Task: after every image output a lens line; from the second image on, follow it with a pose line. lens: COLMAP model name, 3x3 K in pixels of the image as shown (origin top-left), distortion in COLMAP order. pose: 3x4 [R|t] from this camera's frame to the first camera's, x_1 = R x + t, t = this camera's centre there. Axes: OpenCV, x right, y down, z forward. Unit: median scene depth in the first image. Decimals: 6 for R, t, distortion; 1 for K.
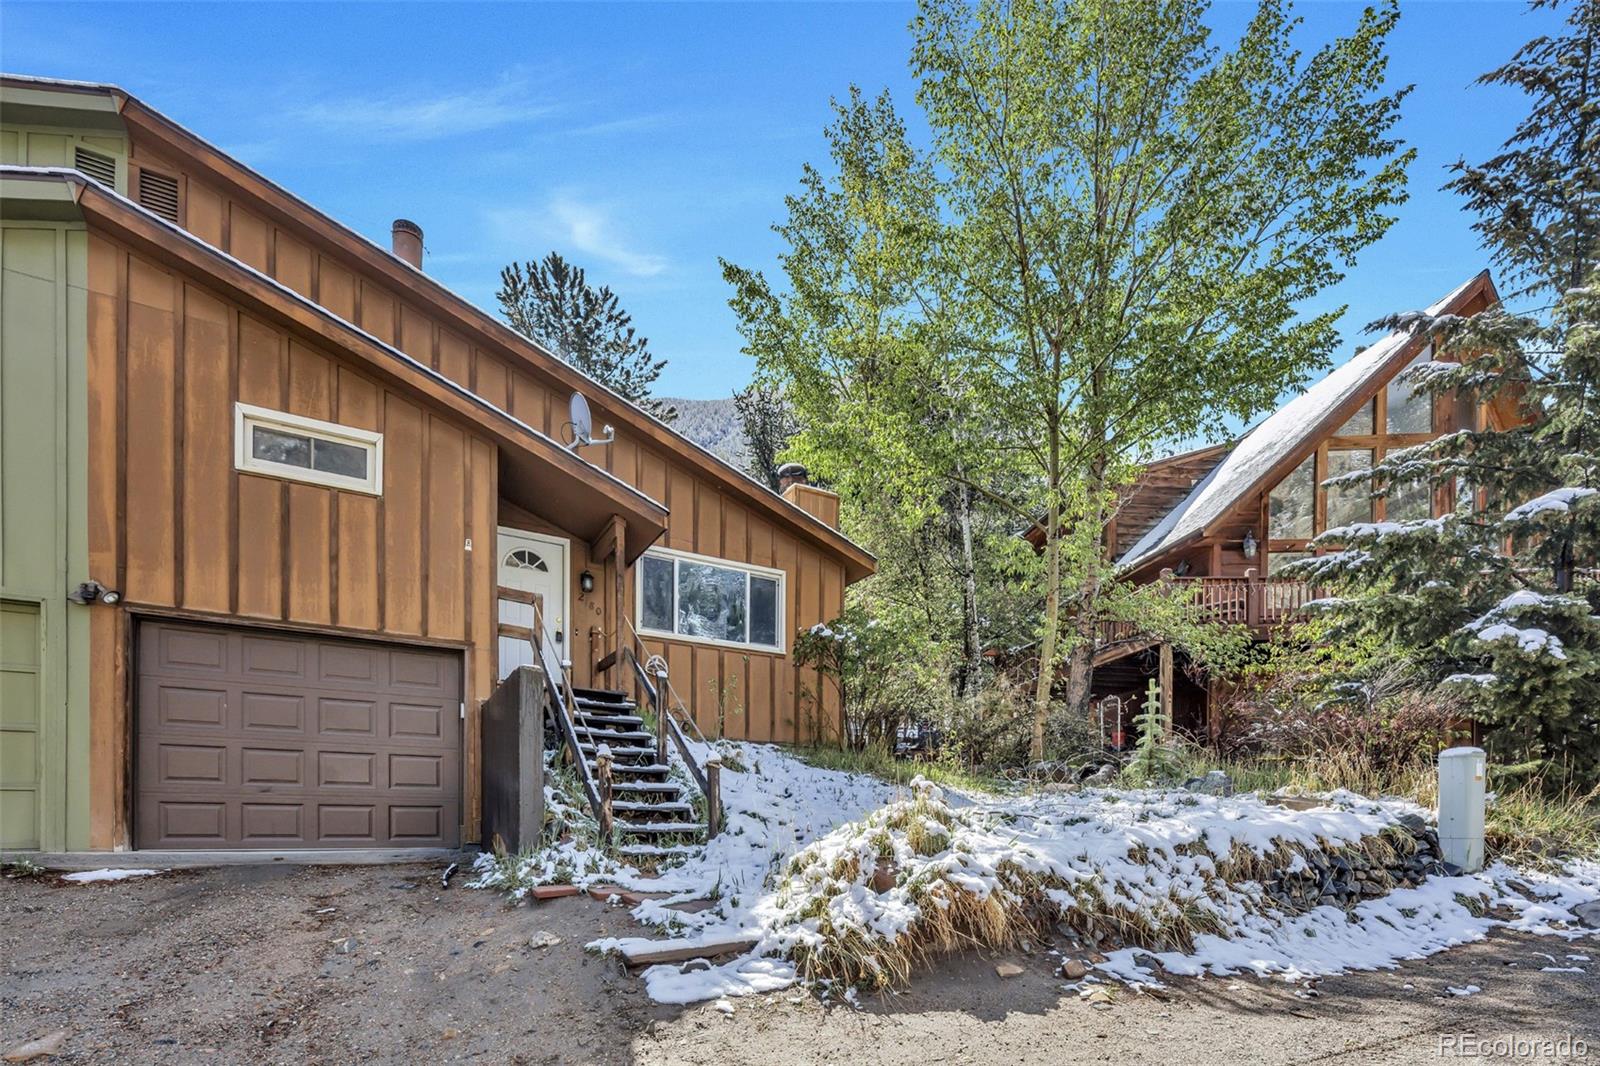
lens RADIAL K [[804.1, 0, 800.7], [0, 804.1, 815.9], [0, 0, 1]] dist [-0.001453, -0.002037]
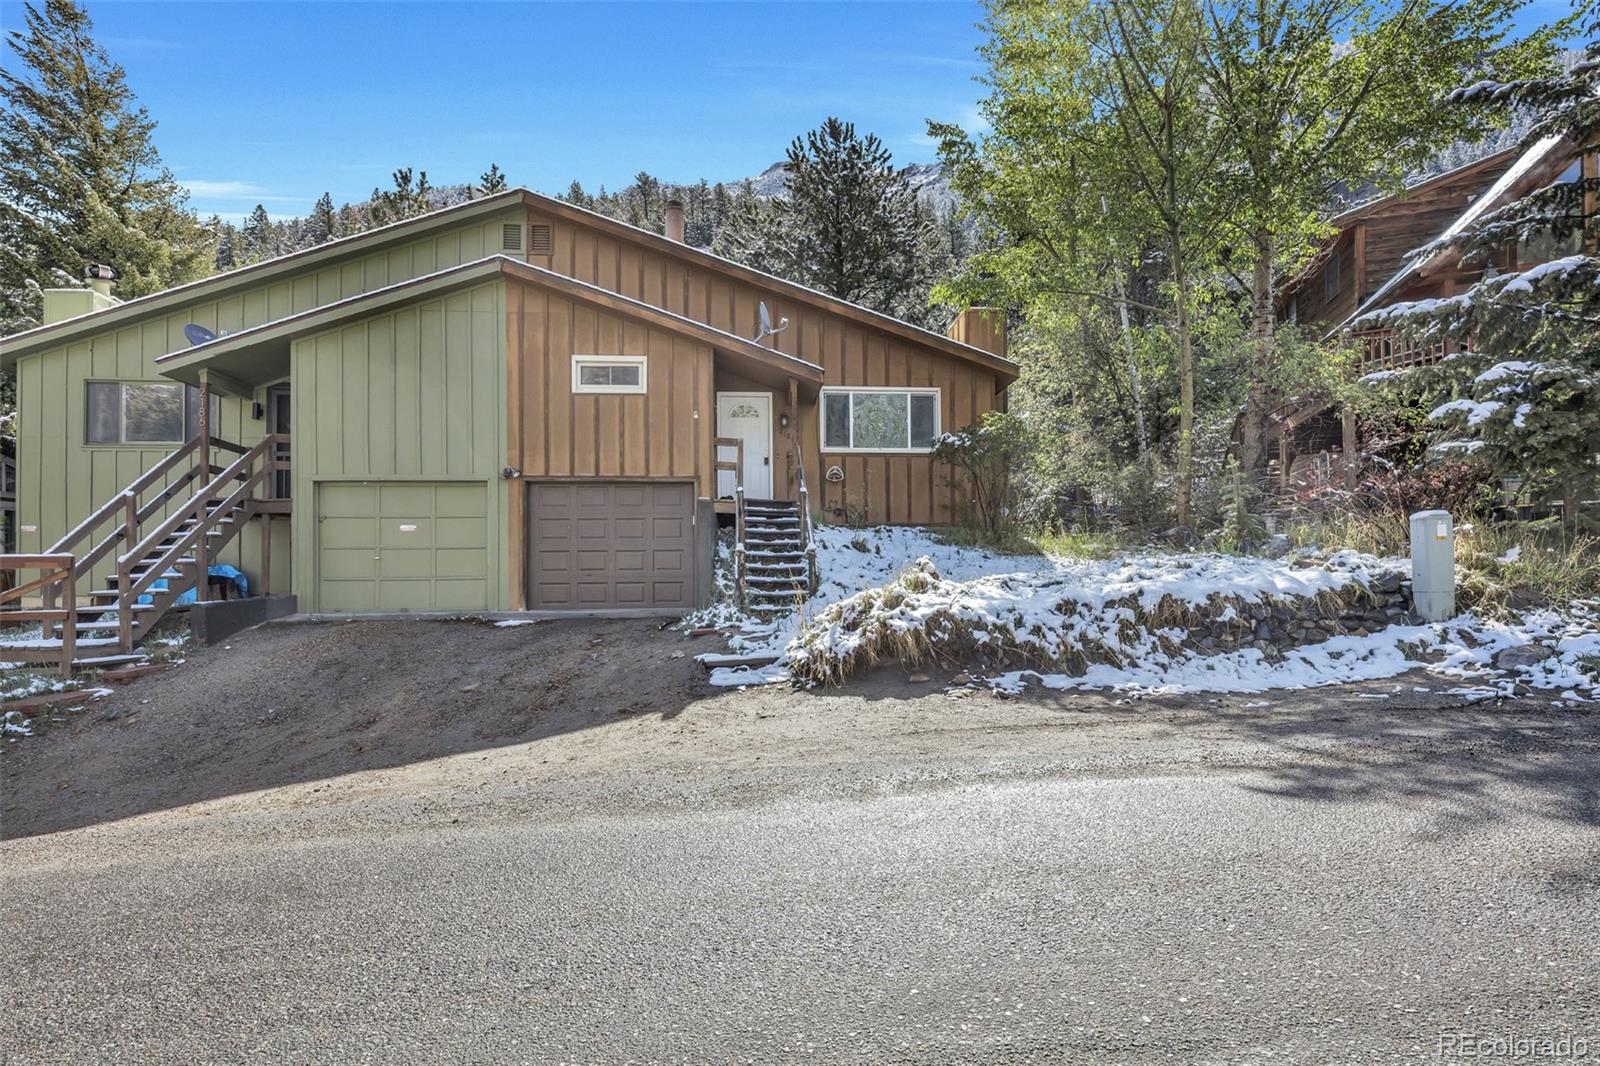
lens RADIAL K [[813.6, 0, 776.5], [0, 813.6, 539.9], [0, 0, 1]] dist [-0.003150, 0.000079]
pose [[0.897158, -0.044559, -0.439457, 0.491260], [0.022885, 0.998252, -0.054498, -0.003302], [0.441117, 0.038836, 0.896609, -0.409895]]
